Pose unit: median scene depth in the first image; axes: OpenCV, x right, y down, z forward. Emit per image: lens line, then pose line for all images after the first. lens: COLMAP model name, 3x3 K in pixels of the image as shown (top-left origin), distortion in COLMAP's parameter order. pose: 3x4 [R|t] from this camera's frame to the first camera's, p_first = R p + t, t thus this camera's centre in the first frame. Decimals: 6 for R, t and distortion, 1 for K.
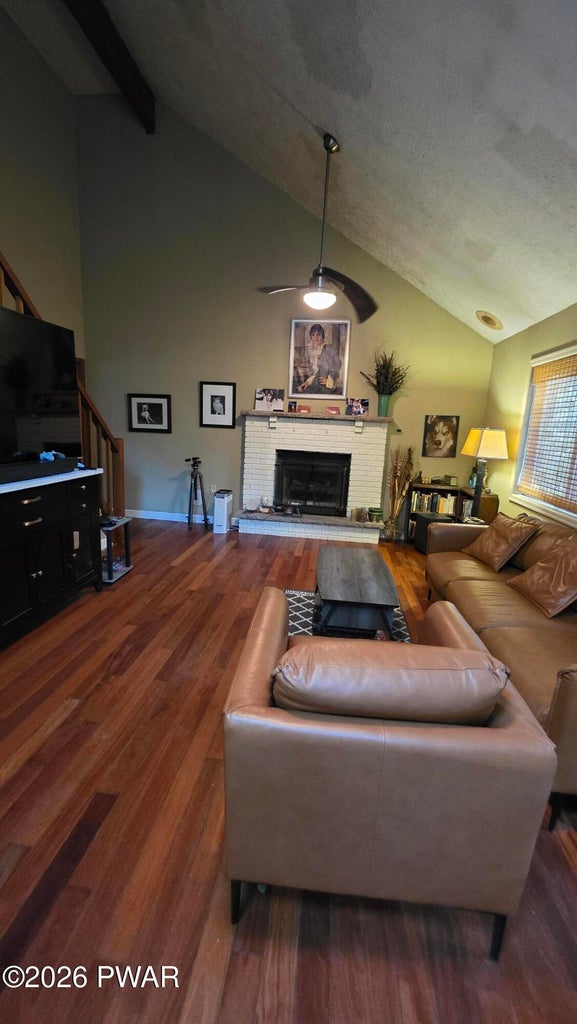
lens RADIAL K [[413.6, 0, 286.5], [0, 413.6, 501.7], [0, 0, 1]] dist [-0.000230, -0.000001]
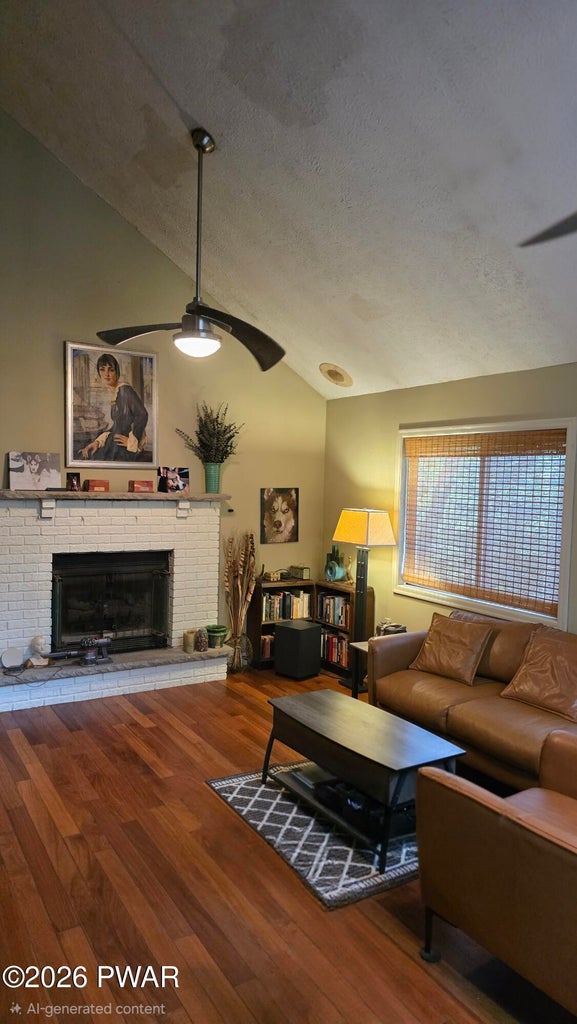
lens RADIAL K [[685.4, 0, 282.9], [0, 685.4, 512.3], [0, 0, 1]] dist [0.075107, -0.081386]
pose [[0.788215, -0.060085, 0.612459, -0.377338], [0.127580, 0.989555, -0.067112, -0.079793], [-0.602030, 0.131037, 0.787648, 0.025272]]
